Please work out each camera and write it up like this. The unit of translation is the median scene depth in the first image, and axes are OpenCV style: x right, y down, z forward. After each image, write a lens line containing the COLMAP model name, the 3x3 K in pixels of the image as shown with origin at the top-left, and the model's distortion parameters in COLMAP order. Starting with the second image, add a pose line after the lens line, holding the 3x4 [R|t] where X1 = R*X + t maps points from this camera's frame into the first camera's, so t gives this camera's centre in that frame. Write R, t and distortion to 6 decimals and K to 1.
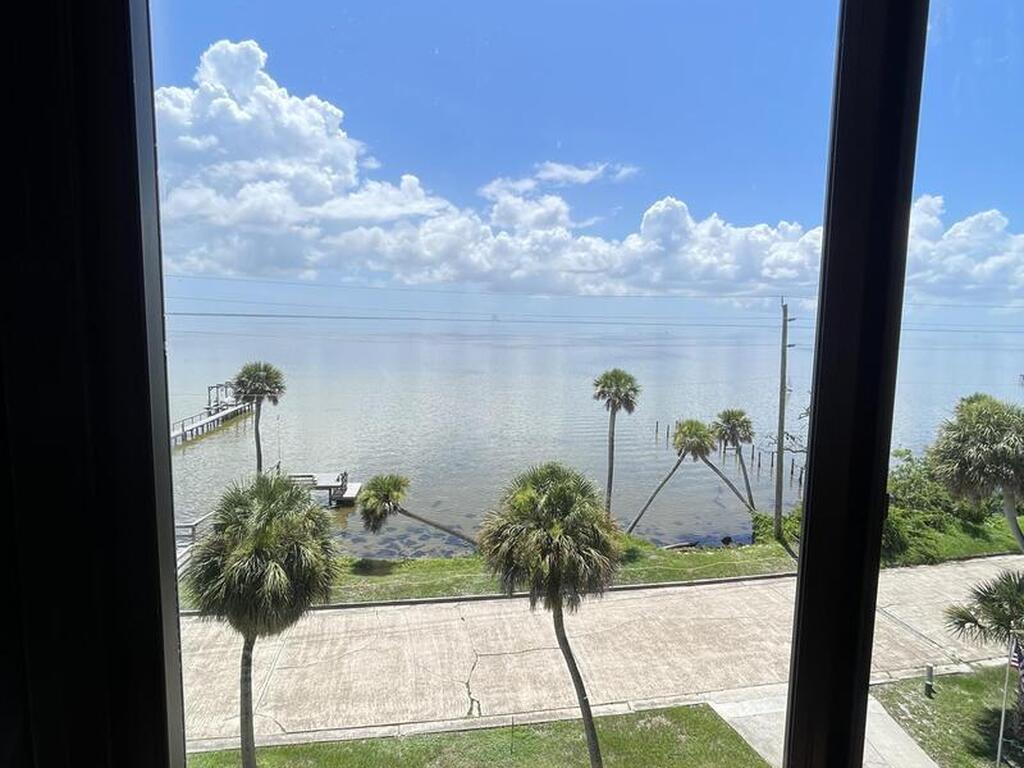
lens RADIAL K [[551.7, 0, 511.4], [0, 551.7, 384.5], [0, 0, 1]] dist [-0.008010, 0.002326]
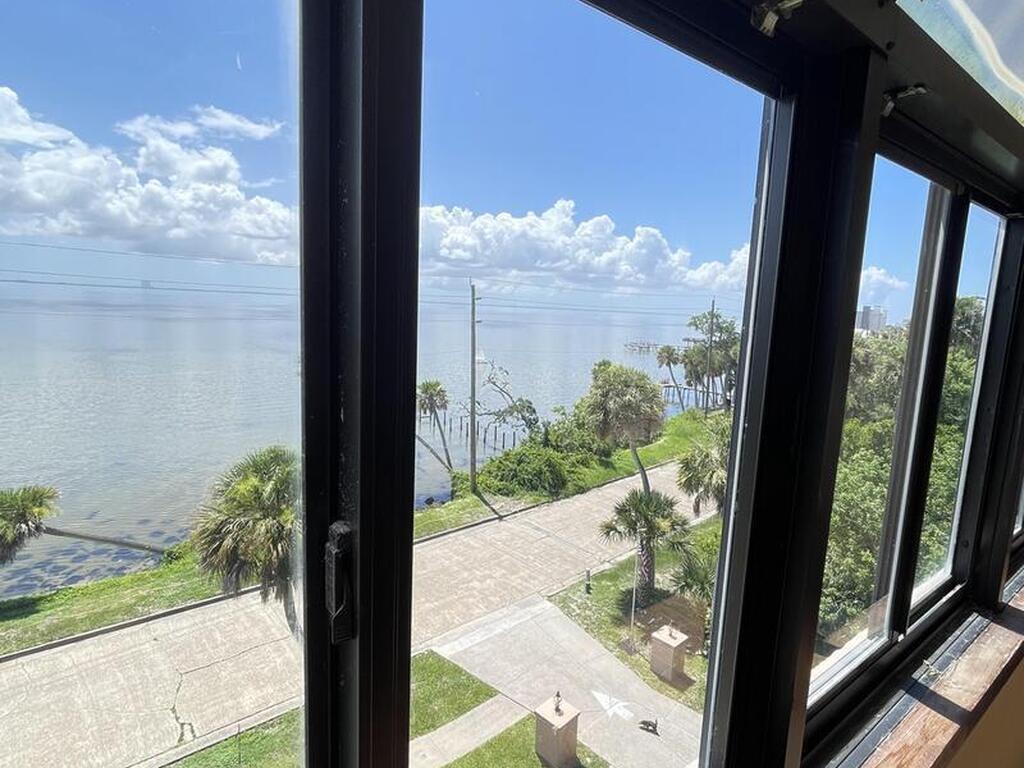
lens RADIAL K [[551.7, 0, 510.2], [0, 551.7, 383.7], [0, 0, 1]] dist [-0.008010, 0.002326]
pose [[0.852860, -0.051668, 0.519577, -0.032350], [0.027872, 0.998178, 0.053510, -0.002211], [-0.521395, -0.031155, 0.852747, -0.003551]]
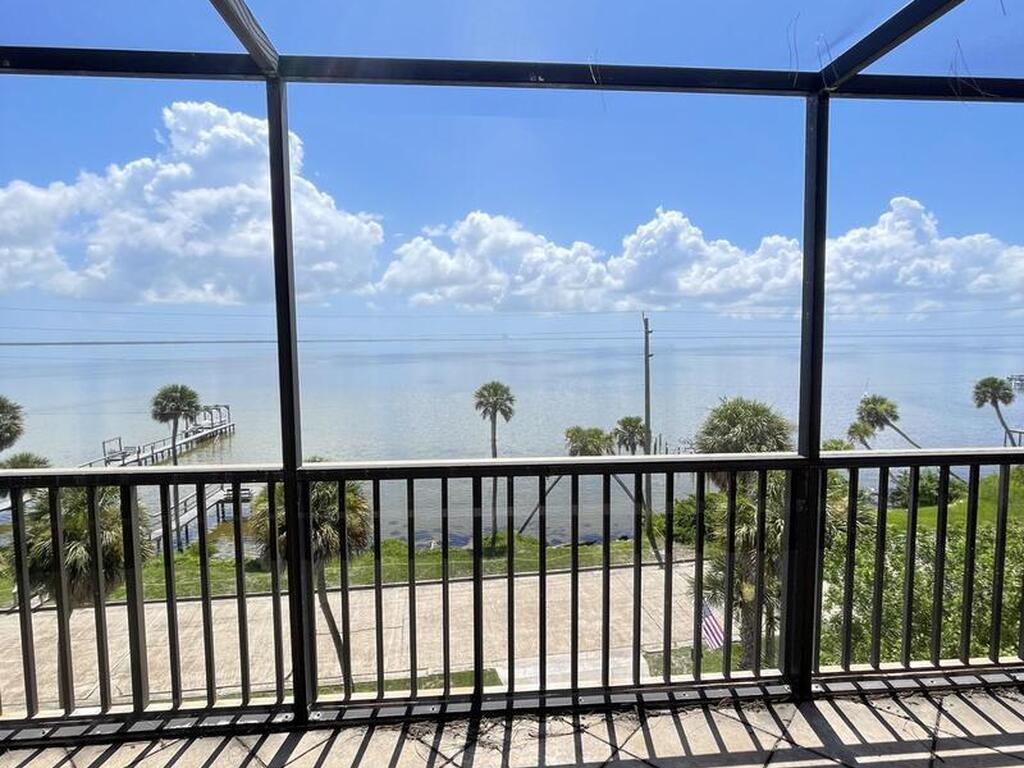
lens RADIAL K [[551.7, 0, 511.0], [0, 551.7, 384.1], [0, 0, 1]] dist [-0.008010, 0.002326]
pose [[0.999313, -0.028251, -0.023973, 0.250524], [0.027425, 0.999042, -0.034100, 0.015729], [0.024914, 0.033420, 0.999131, -0.094516]]
